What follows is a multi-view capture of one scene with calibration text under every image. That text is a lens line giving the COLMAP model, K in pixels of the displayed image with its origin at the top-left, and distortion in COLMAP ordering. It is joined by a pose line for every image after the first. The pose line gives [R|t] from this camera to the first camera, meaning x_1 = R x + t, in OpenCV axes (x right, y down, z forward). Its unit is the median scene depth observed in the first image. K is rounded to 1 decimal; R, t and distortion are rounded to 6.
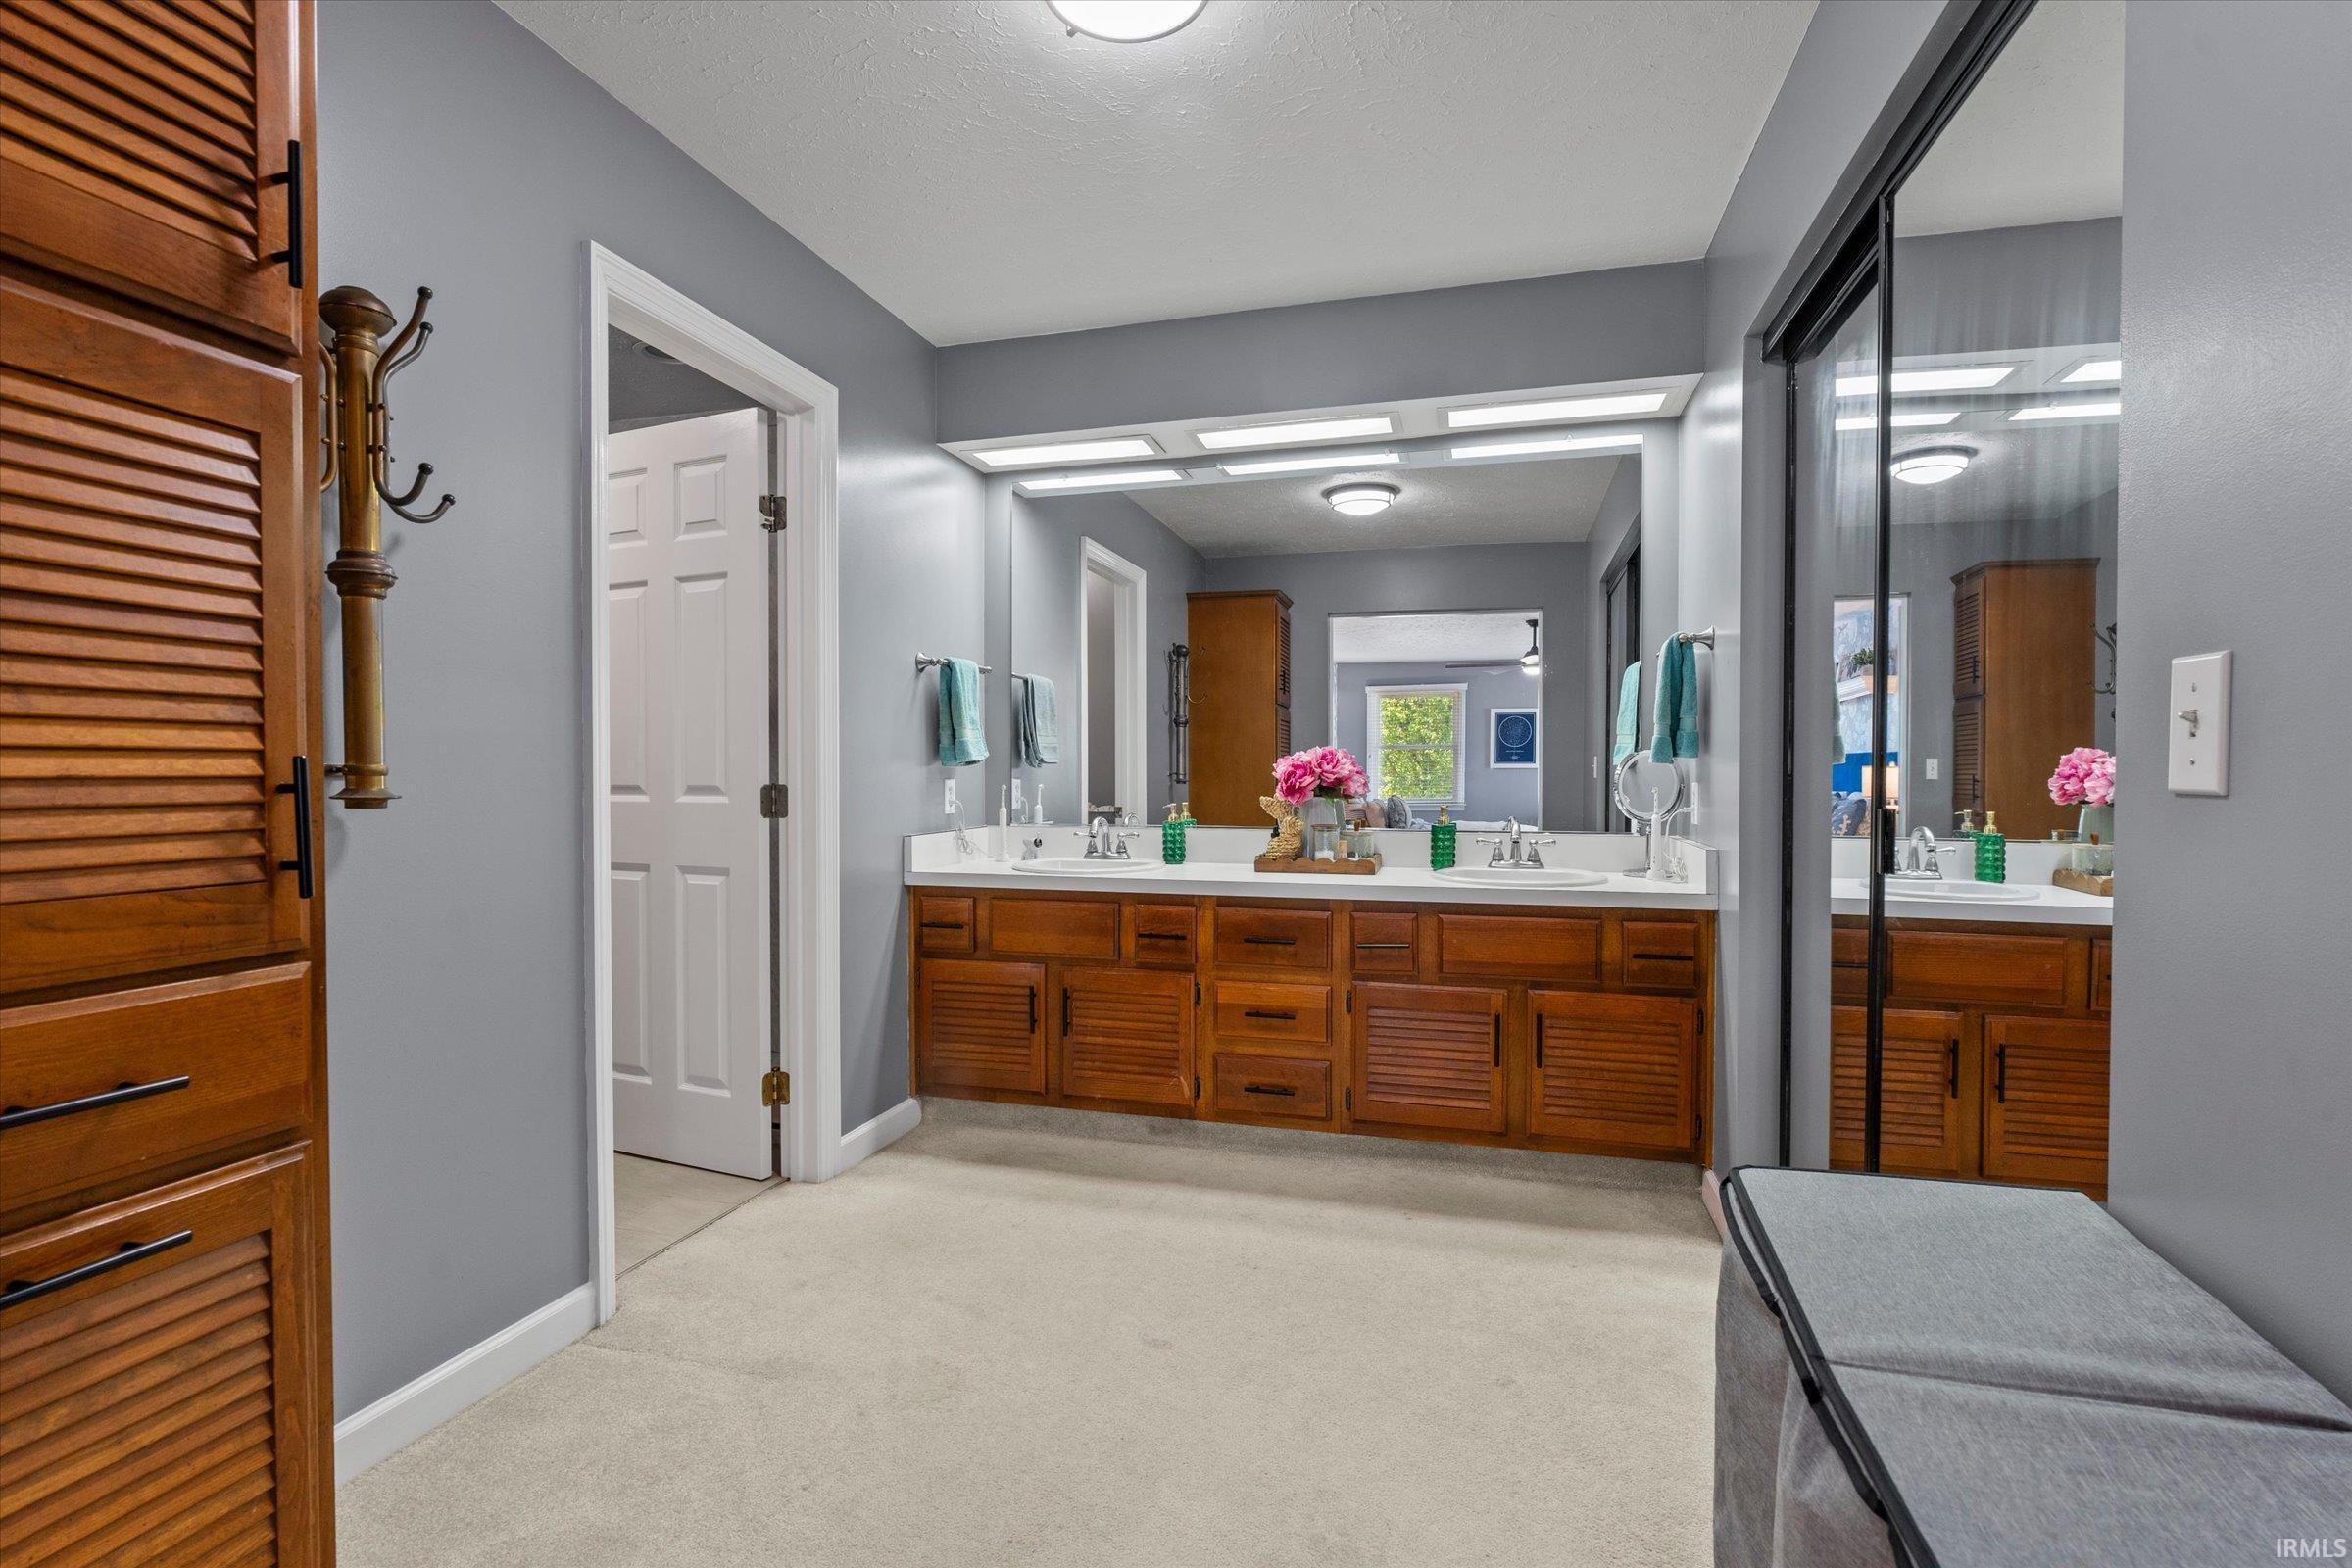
lens RADIAL K [[1119.5, 0, 1177.9], [0, 1119.5, 788.8], [0, 0, 1]] dist [-0.018877, -0.000128]
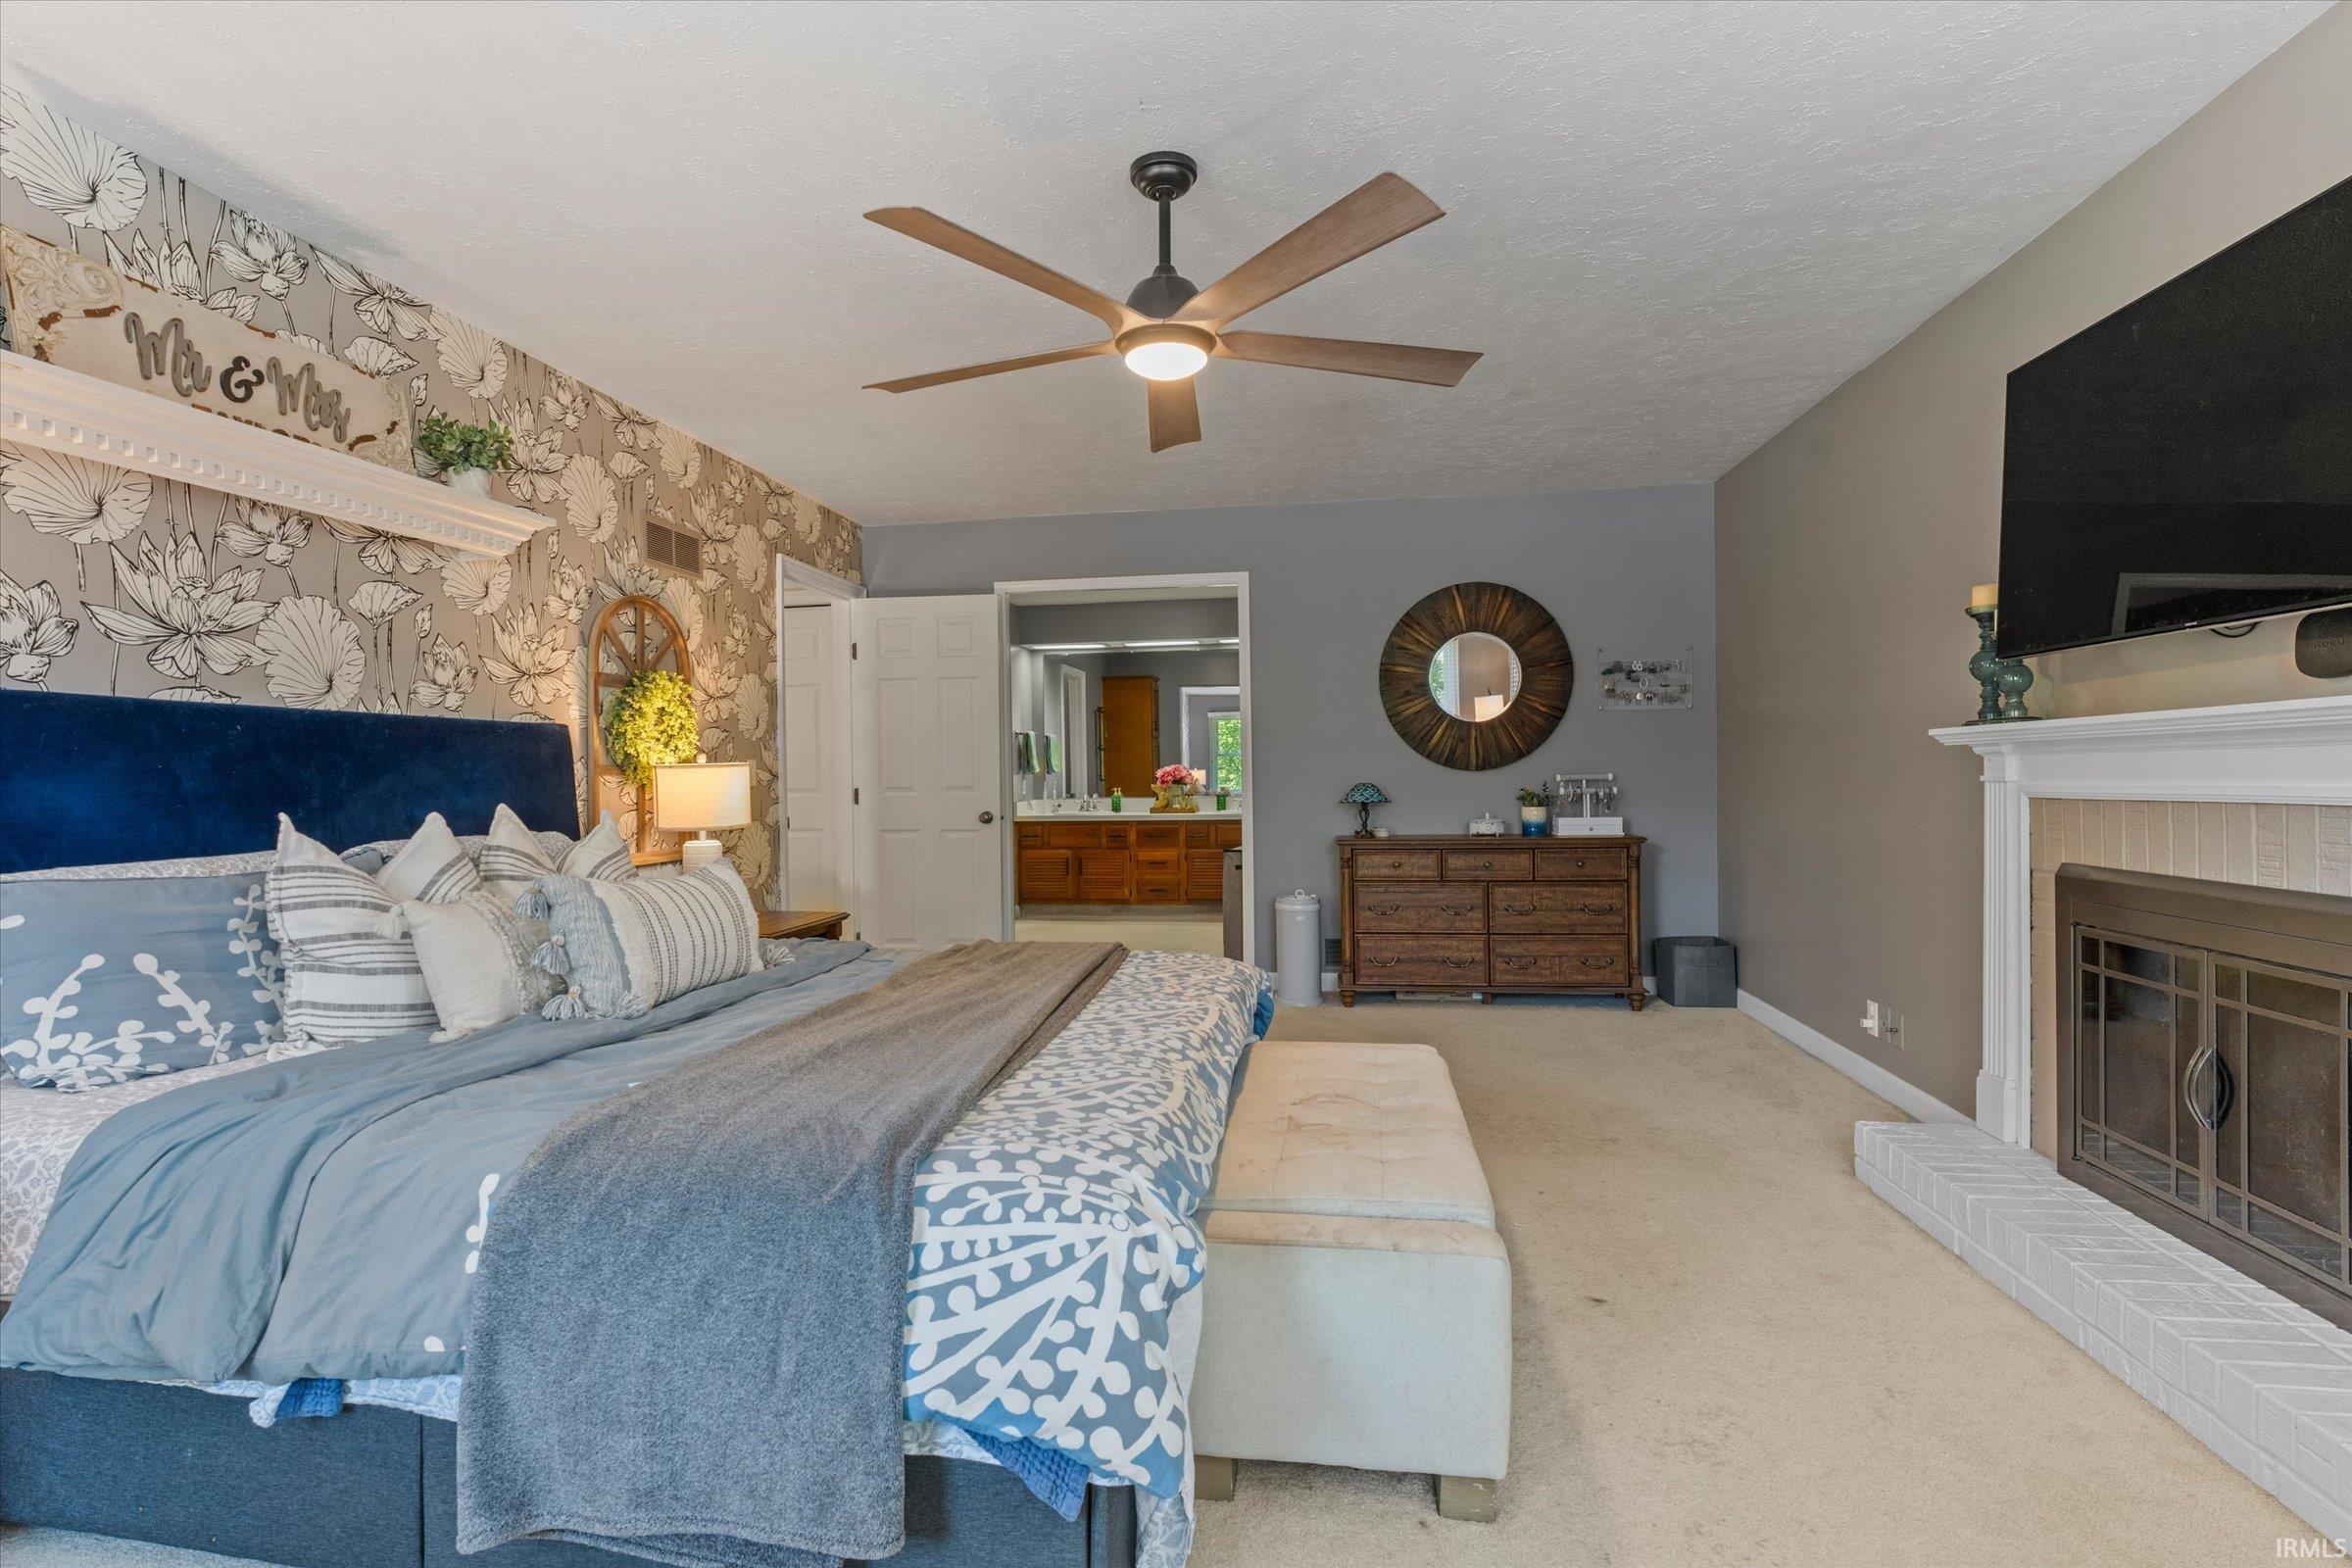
lens RADIAL K [[1119.5, 0, 1175.0], [0, 1119.5, 780.6], [0, 0, 1]] dist [-0.018877, -0.000128]
pose [[0.992773, -0.014759, 0.119096, -0.180432], [0.015956, 0.999831, -0.009102, 0.022195], [-0.118941, 0.010936, 0.992841, -1.577576]]
